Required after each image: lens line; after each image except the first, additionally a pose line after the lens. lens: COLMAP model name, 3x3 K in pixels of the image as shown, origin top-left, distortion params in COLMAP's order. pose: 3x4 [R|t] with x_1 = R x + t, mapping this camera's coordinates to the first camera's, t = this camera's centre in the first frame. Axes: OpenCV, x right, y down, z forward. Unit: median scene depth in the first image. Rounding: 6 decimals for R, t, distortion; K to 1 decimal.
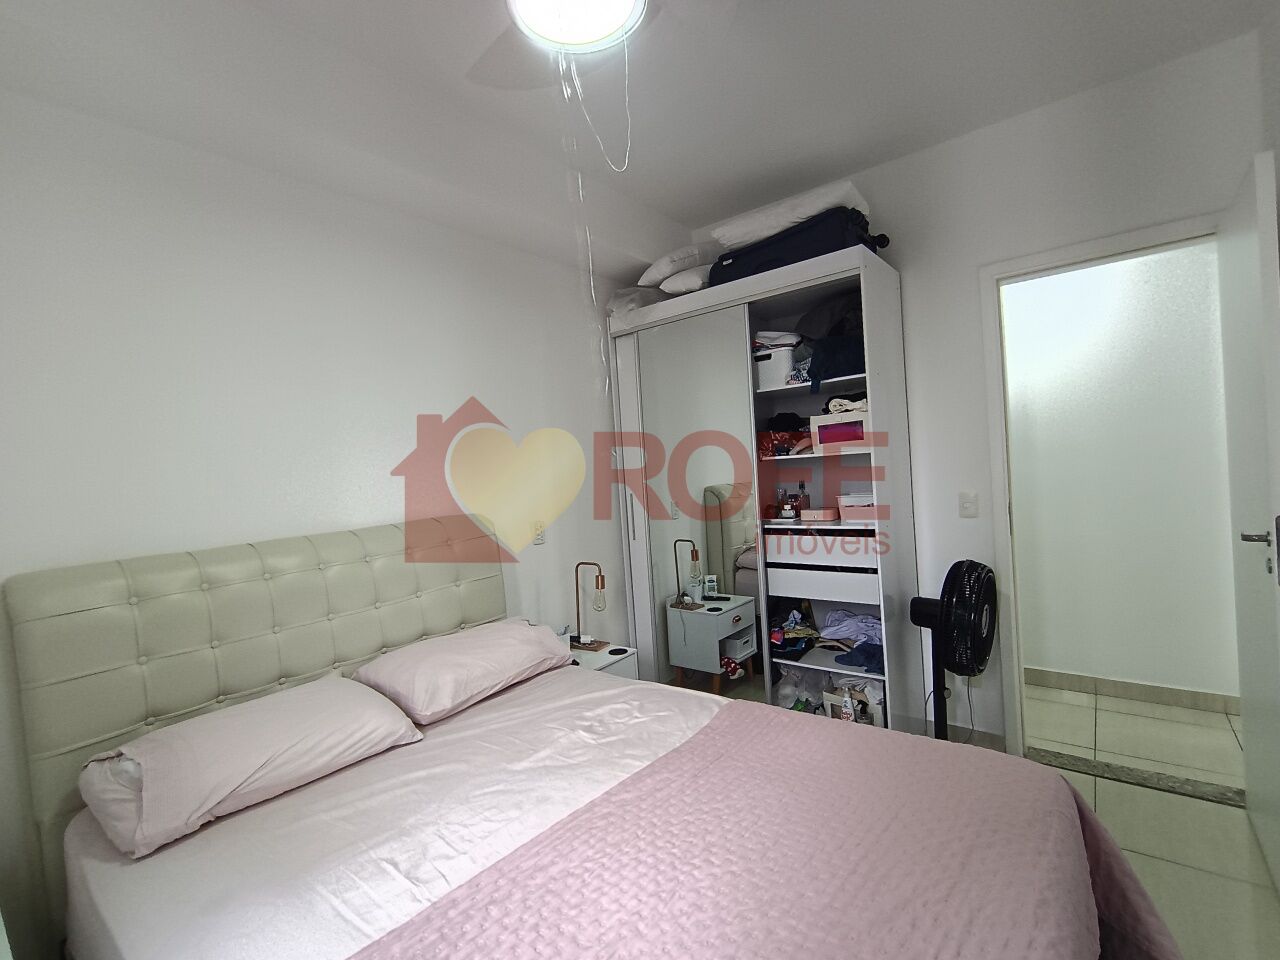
lens RADIAL K [[586.4, 0, 639.2], [0, 586.4, 483.8], [0, 0, 1]] dist [0.000300, 0.000285]
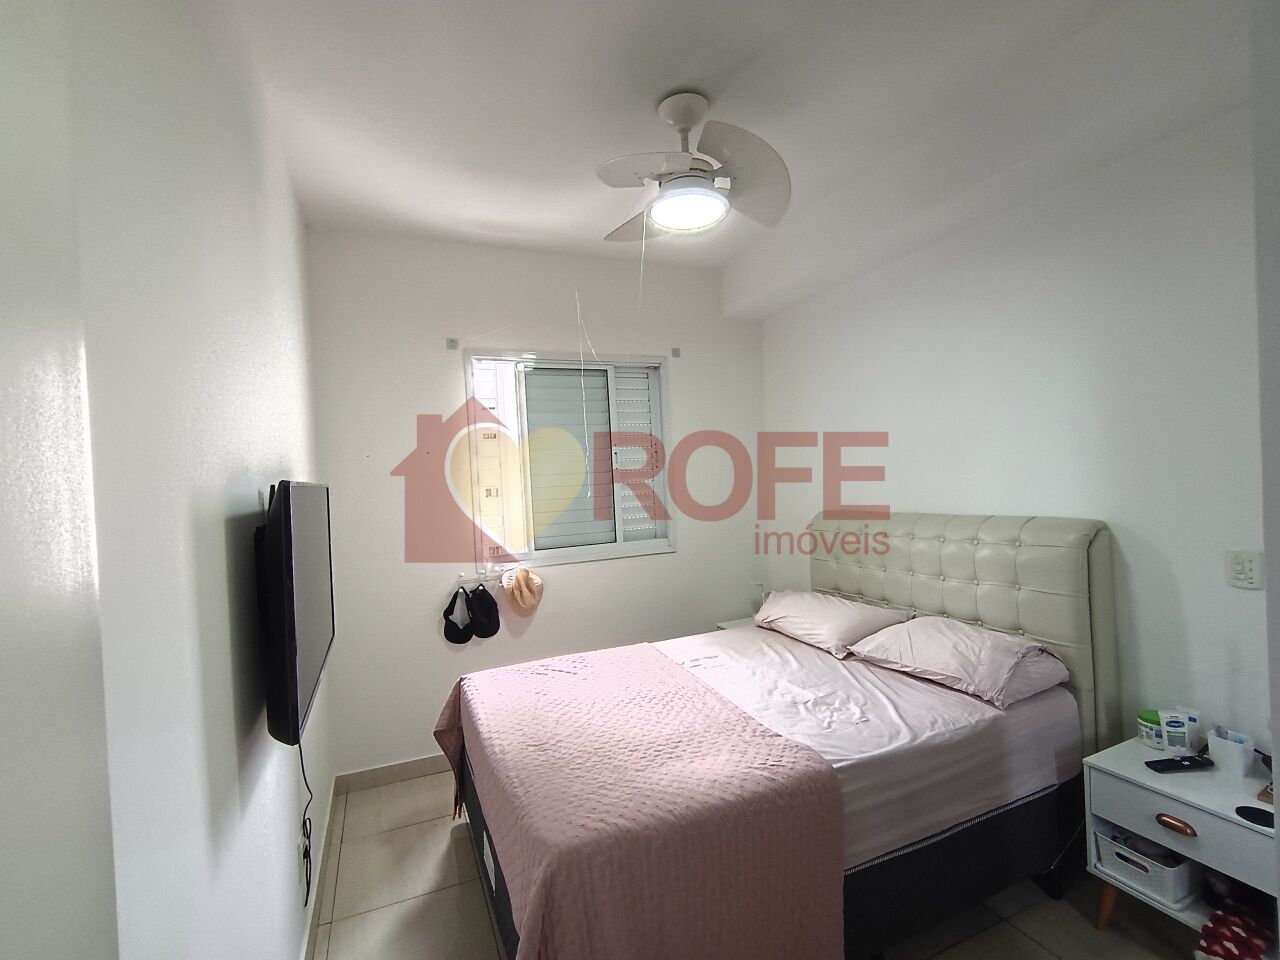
lens RADIAL K [[586.4, 0, 639.2], [0, 586.4, 483.8], [0, 0, 1]] dist [0.000300, 0.000285]
pose [[-0.469871, 0.076820, -0.879386, 1.203130], [0.026593, 0.996986, 0.072884, -0.109907], [0.882335, 0.010861, -0.470497, 1.403114]]
